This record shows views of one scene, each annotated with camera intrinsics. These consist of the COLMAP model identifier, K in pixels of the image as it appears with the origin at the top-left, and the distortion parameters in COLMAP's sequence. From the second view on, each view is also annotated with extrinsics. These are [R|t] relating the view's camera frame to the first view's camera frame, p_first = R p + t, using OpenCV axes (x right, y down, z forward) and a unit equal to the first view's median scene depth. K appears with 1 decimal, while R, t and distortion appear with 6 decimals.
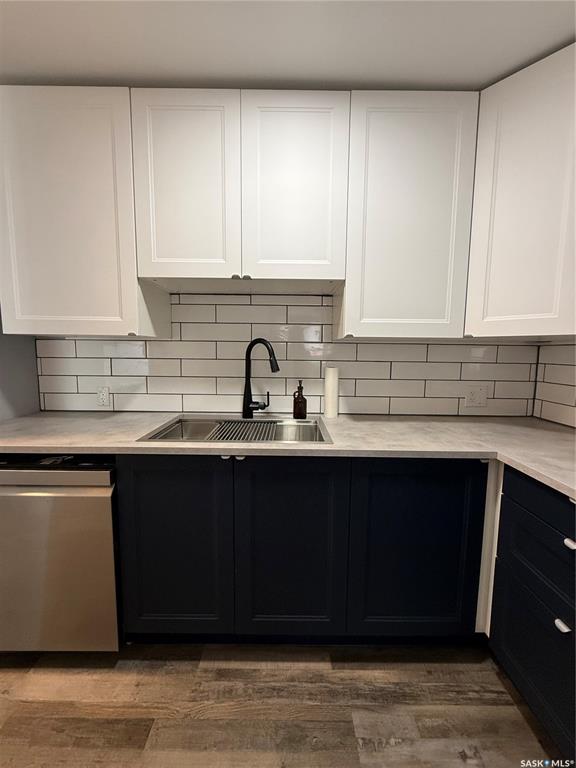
lens RADIAL K [[305.8, 0, 288.4], [0, 305.8, 380.8], [0, 0, 1]] dist [-0.000798, 0.000636]
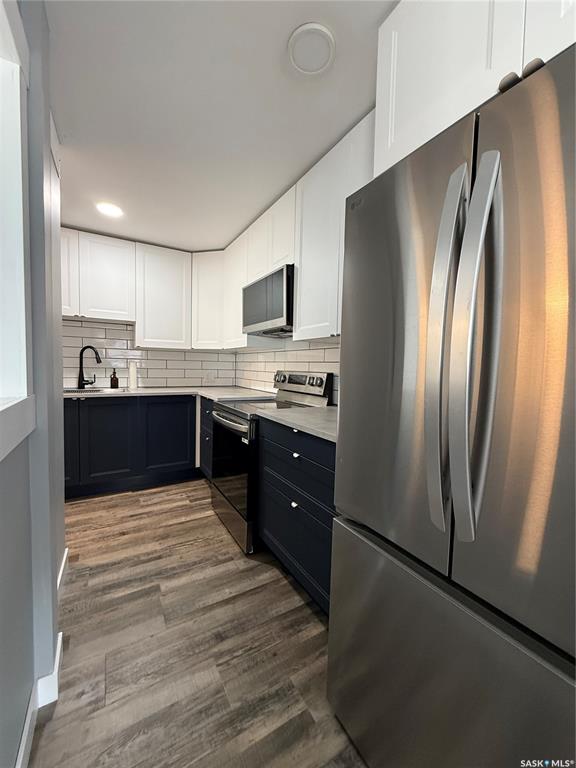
lens RADIAL K [[305.8, 0, 288.4], [0, 305.8, 380.8], [0, 0, 1]] dist [-0.000798, 0.000636]
pose [[0.860937, -0.018947, 0.508358, 0.003669], [0.039135, 0.998812, -0.029051, 0.209602], [-0.507204, 0.044905, 0.860656, -1.451482]]
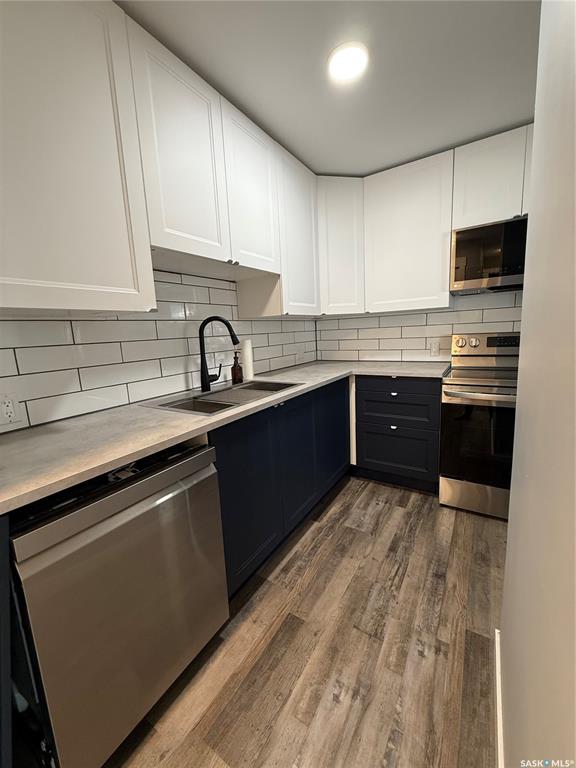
lens RADIAL K [[305.8, 0, 288.4], [0, 305.8, 380.8], [0, 0, 1]] dist [-0.000798, 0.000636]
pose [[0.536040, -0.175061, 0.825842, -1.059474], [0.137488, 0.983305, 0.119199, -0.003896], [-0.832922, 0.049648, 0.551159, 0.197284]]
